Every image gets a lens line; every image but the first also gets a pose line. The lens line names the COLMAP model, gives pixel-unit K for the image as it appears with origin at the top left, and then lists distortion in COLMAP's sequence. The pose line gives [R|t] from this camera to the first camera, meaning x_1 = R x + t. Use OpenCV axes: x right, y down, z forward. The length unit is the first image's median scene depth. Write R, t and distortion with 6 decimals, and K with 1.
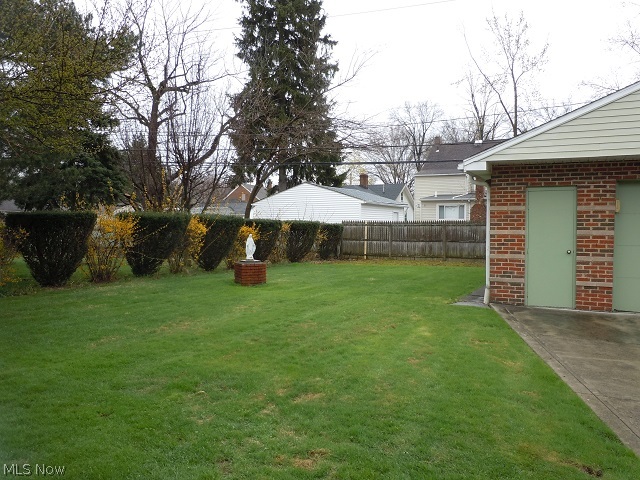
lens RADIAL K [[534.3, 0, 319.8], [0, 534.3, 240.4], [0, 0, 1]] dist [-0.005097, -0.014040]
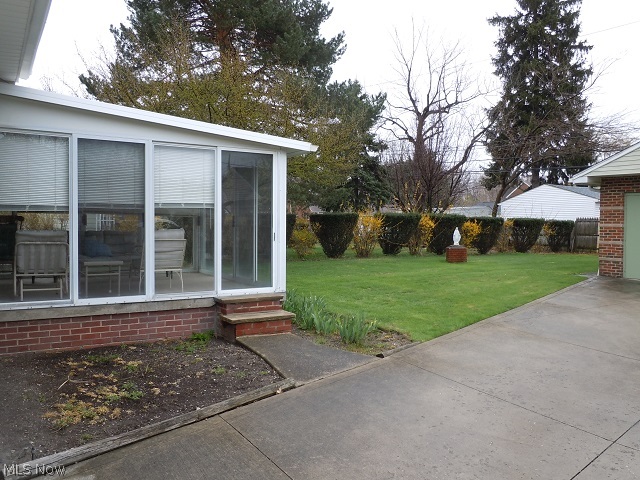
lens RADIAL K [[534.3, 0, 320.5], [0, 534.3, 240.0], [0, 0, 1]] dist [-0.005097, -0.014040]
pose [[0.858759, 0.014352, -0.512178, 0.137592], [-0.012852, 0.999896, 0.006470, 0.008104], [0.512218, 0.001026, 0.858855, -0.198995]]
